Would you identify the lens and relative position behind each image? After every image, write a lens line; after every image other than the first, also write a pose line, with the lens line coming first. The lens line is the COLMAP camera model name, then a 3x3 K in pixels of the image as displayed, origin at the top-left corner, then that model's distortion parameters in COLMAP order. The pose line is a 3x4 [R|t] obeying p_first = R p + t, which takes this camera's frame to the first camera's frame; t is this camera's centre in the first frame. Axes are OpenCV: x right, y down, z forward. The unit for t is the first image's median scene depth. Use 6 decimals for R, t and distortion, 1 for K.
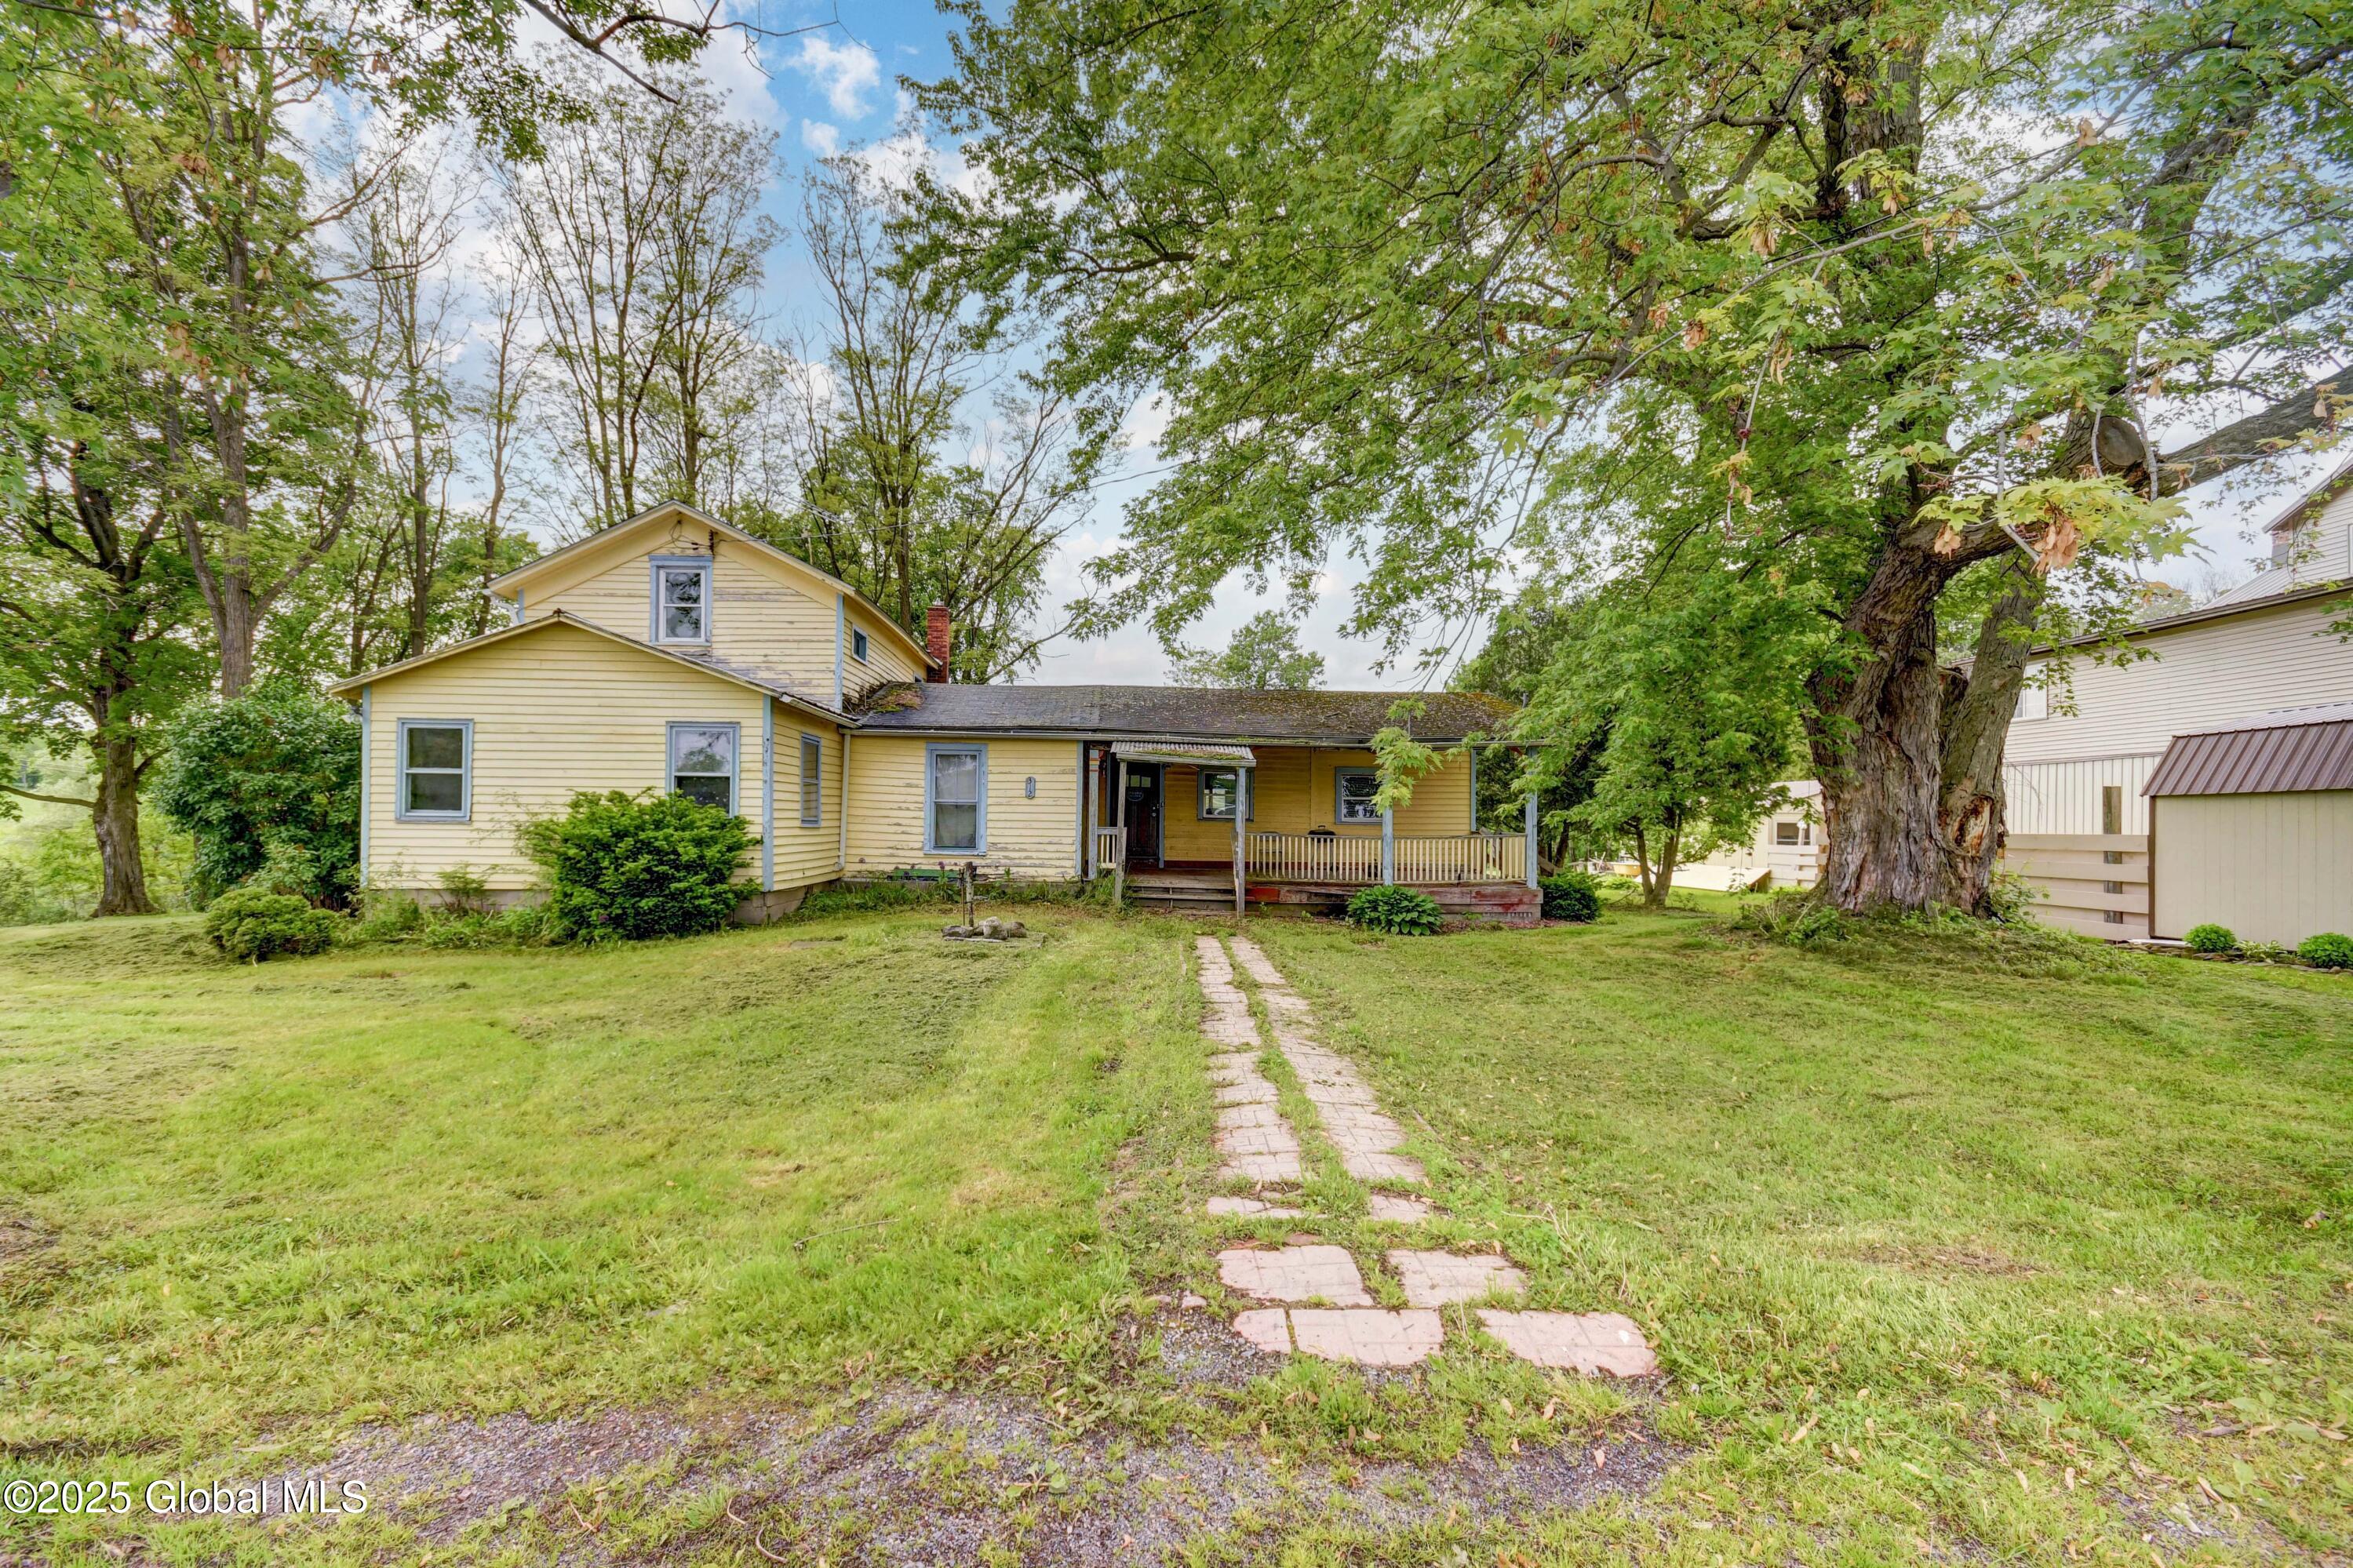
lens RADIAL K [[1069.7, 0, 1168.7], [0, 1069.7, 790.6], [0, 0, 1]] dist [0.004356, 0.000171]
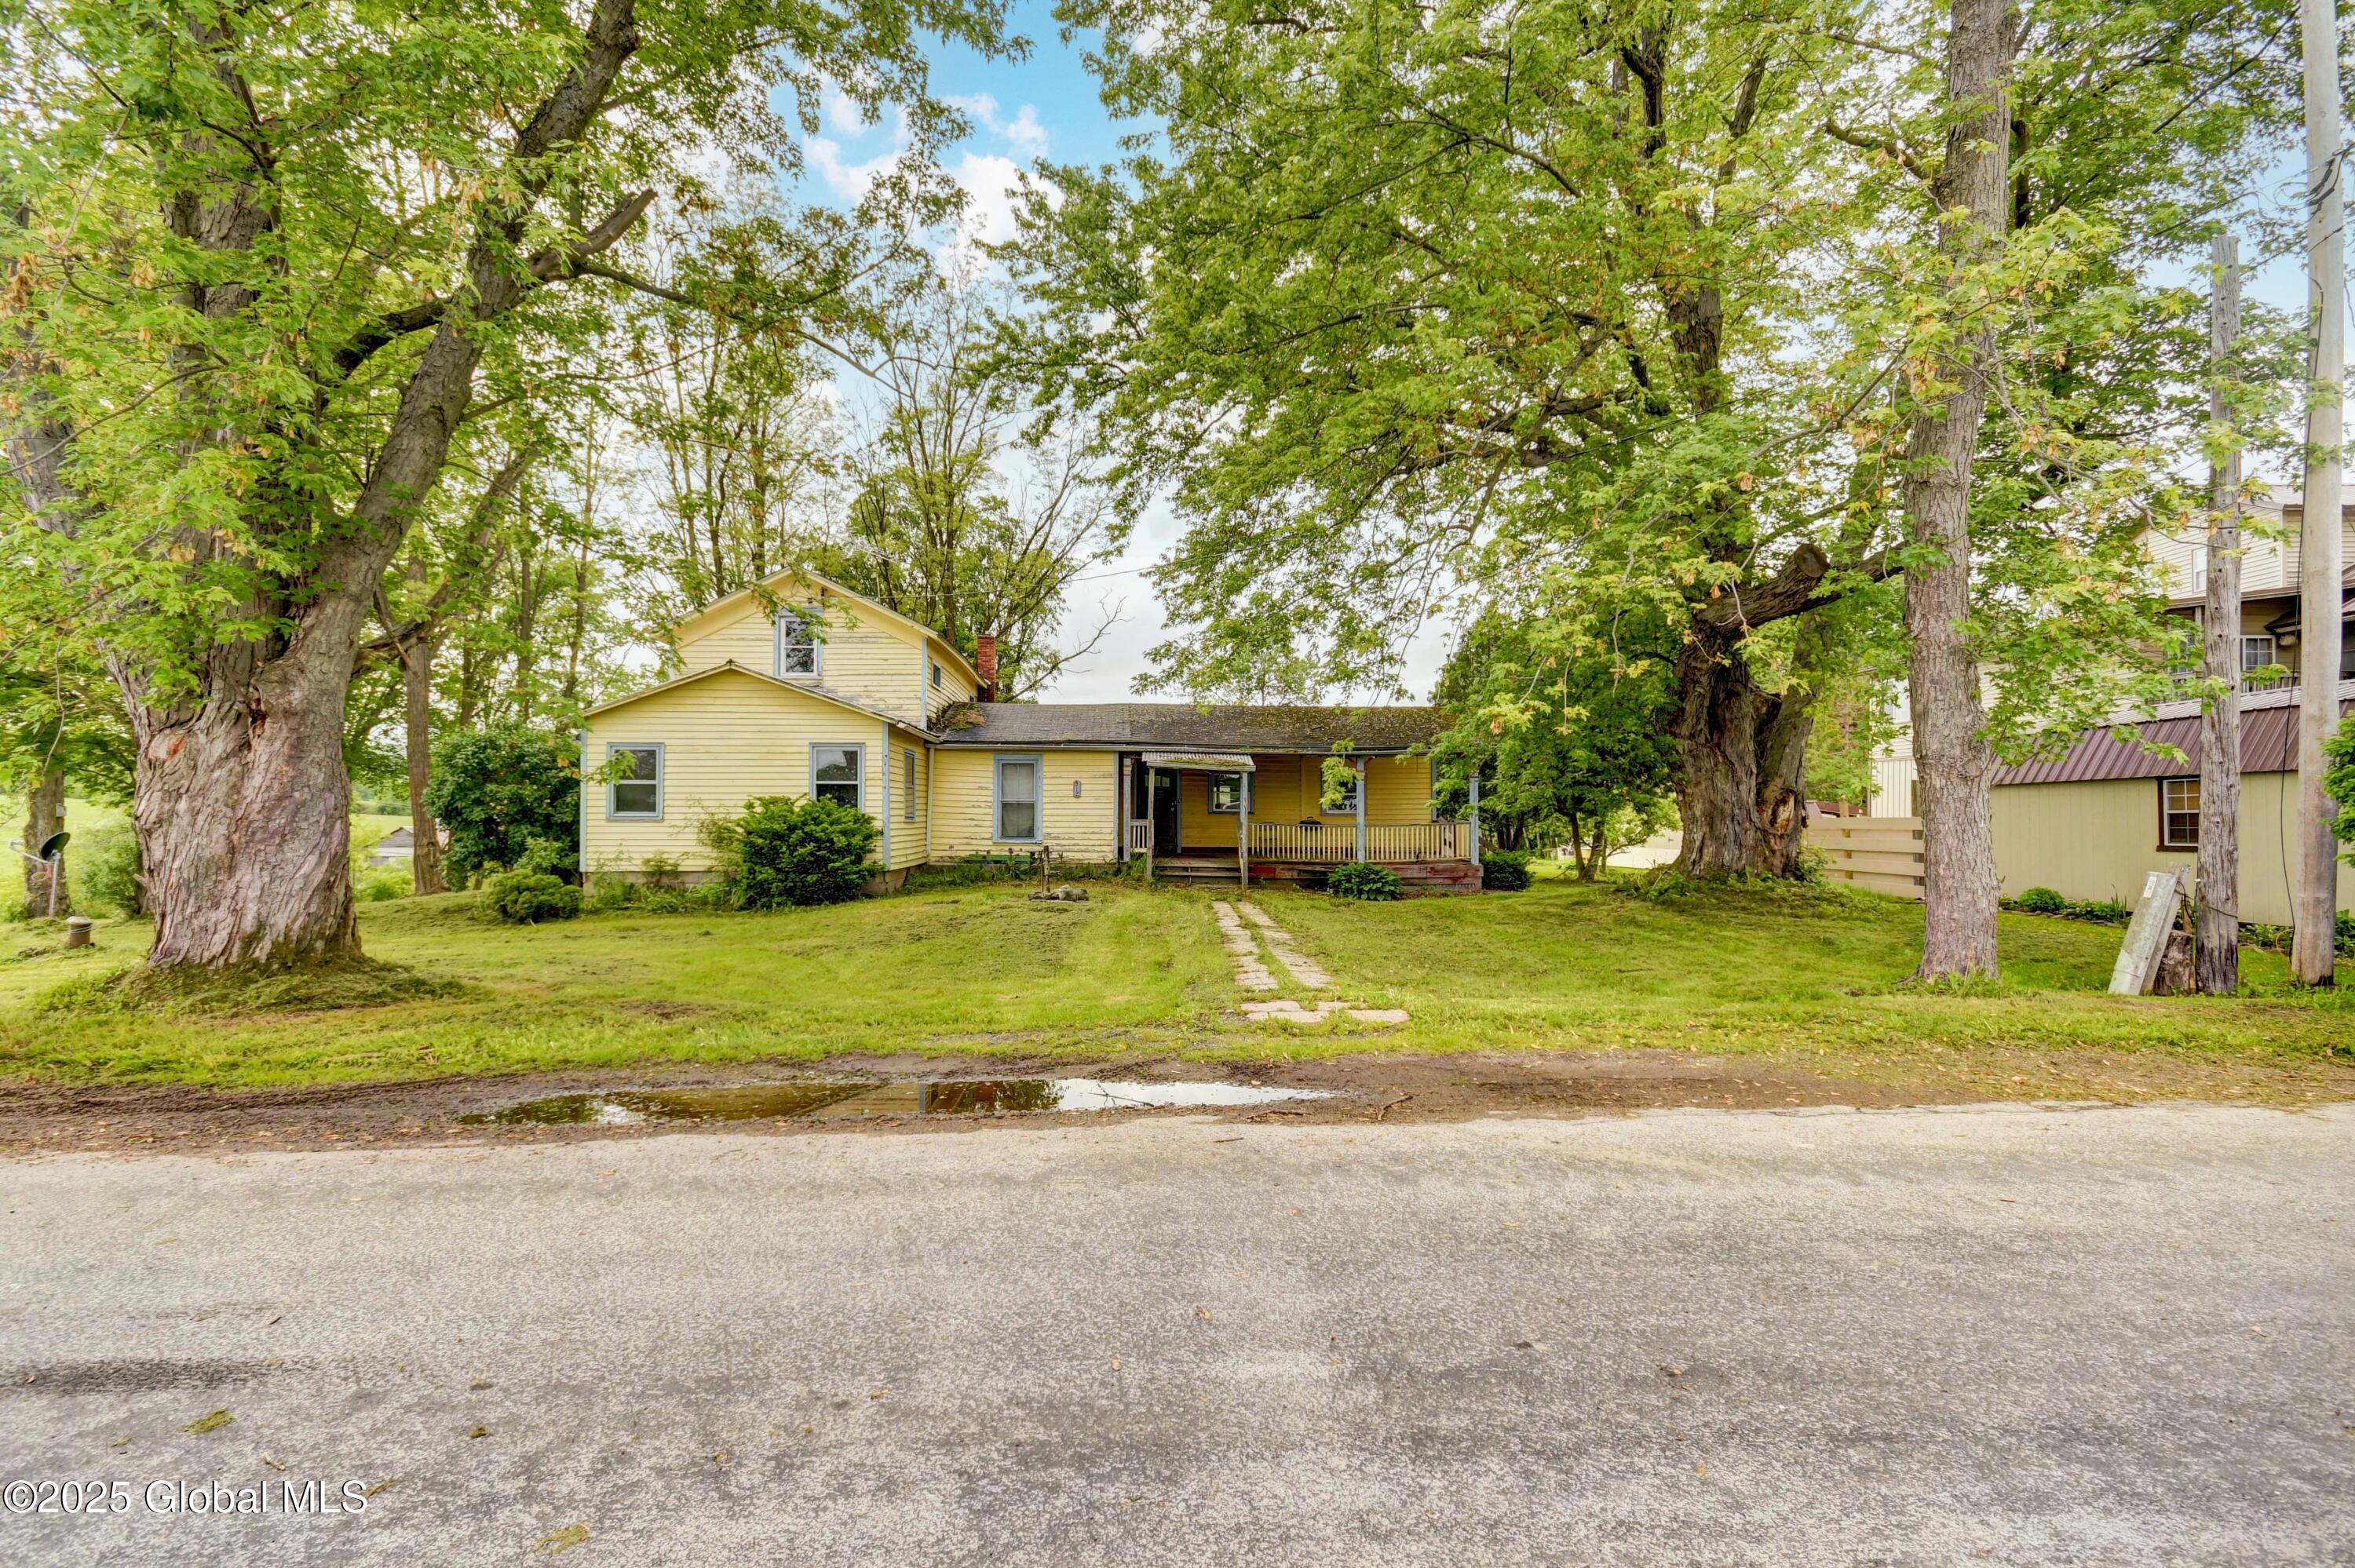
lens RADIAL K [[1070.6, 0, 1183.5], [0, 1070.6, 783.5], [0, 0, 1]] dist [0.004356, 0.000171]
pose [[0.999873, -0.010066, 0.012385, -0.020983], [0.010073, 0.999949, -0.000510, -0.007849], [-0.012380, 0.000635, 0.999923, -0.281782]]
